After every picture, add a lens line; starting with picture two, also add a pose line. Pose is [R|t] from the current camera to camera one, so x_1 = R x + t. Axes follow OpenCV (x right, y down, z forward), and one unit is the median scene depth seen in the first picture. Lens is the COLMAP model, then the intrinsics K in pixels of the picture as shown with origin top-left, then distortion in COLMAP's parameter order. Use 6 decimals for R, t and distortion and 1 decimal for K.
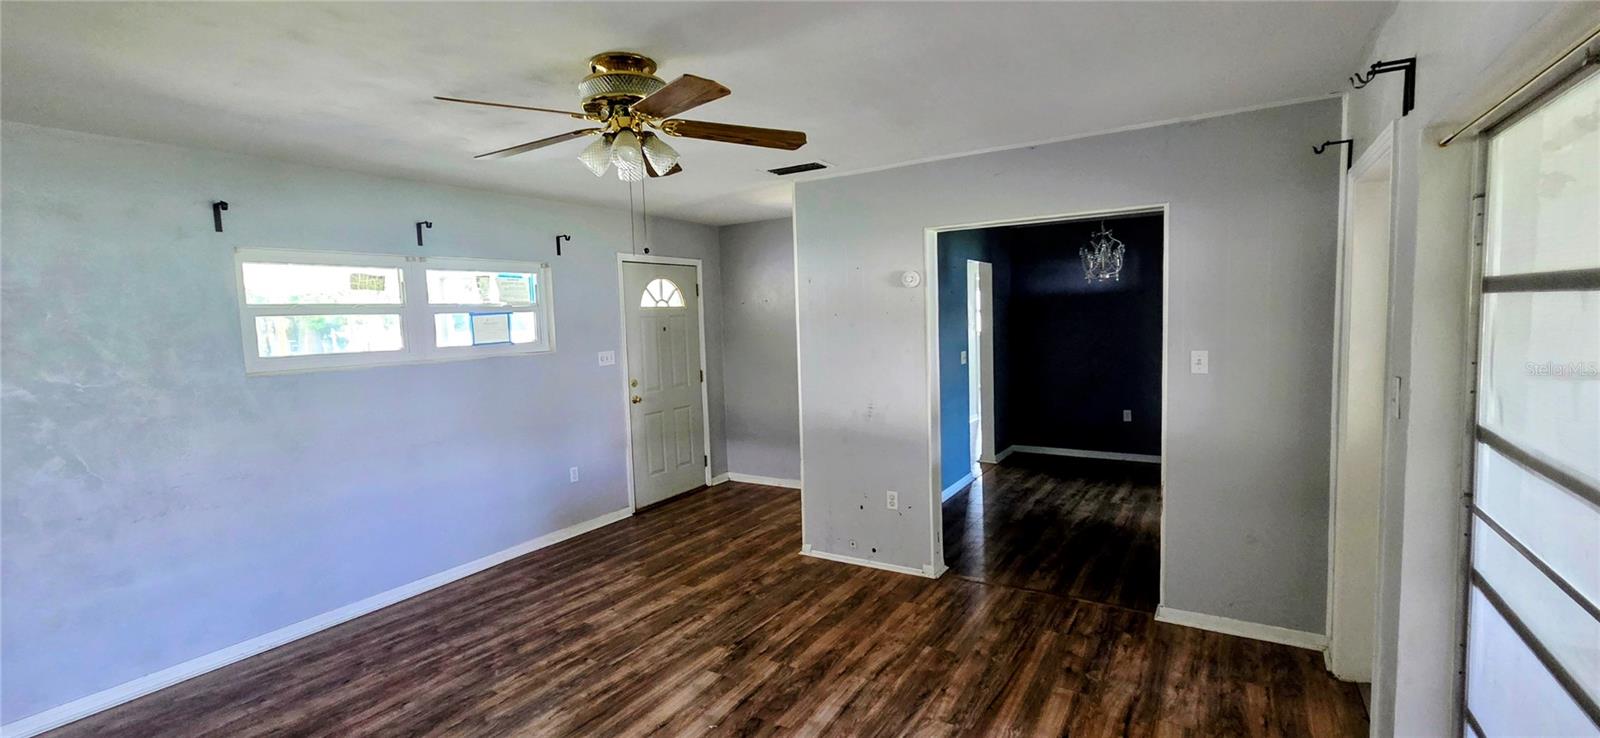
lens RADIAL K [[656.0, 0, 792.7], [0, 656.0, 369.3], [0, 0, 1]] dist [0.003157, -0.000315]
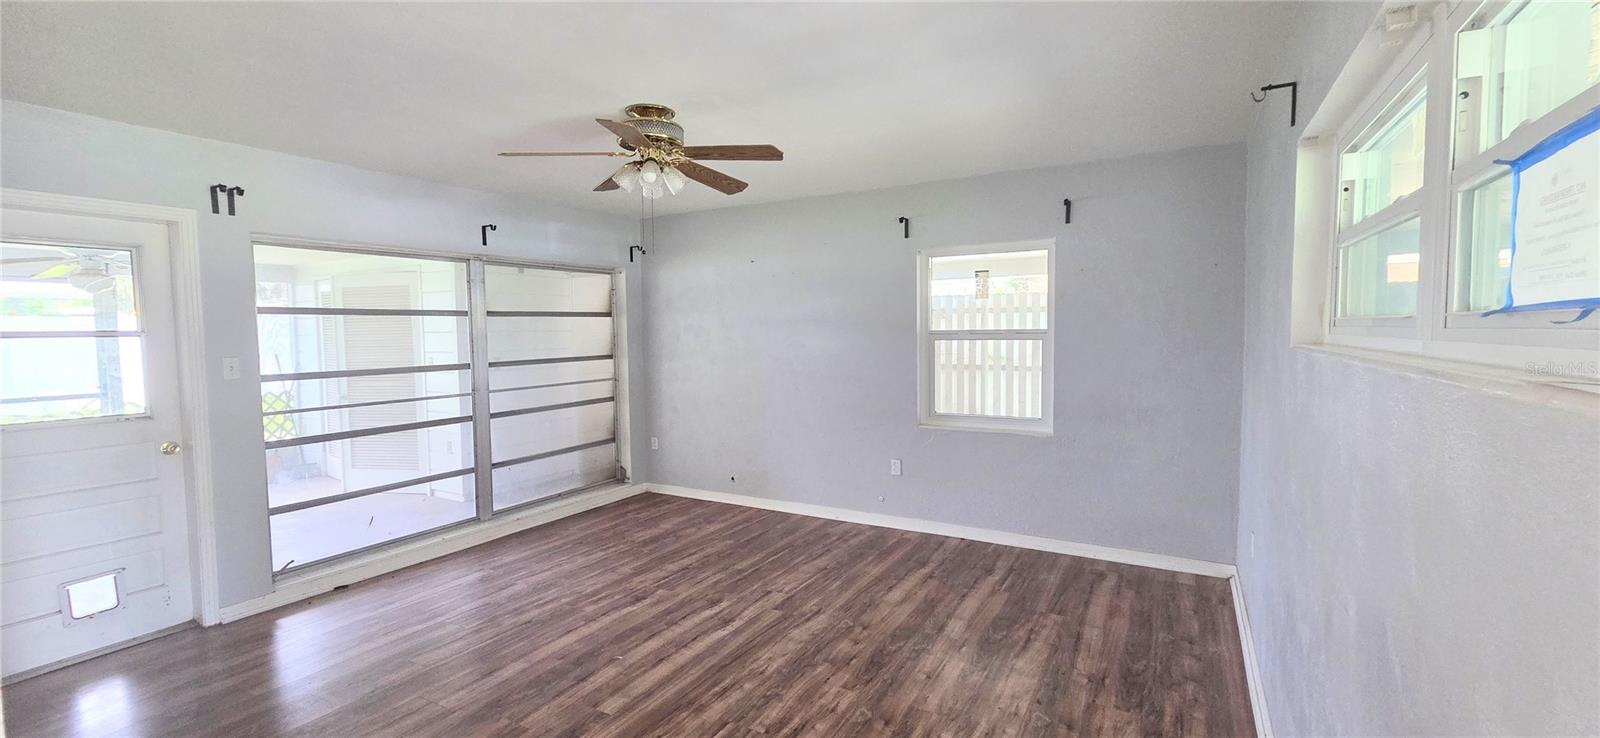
lens RADIAL K [[656.0, 0, 792.7], [0, 656.0, 369.3], [0, 0, 1]] dist [0.003157, -0.000315]
pose [[-0.998657, 0.047679, -0.020256, -0.378262], [0.044335, 0.988888, 0.141898, -0.089438], [0.026796, 0.140809, -0.989674, 1.837047]]
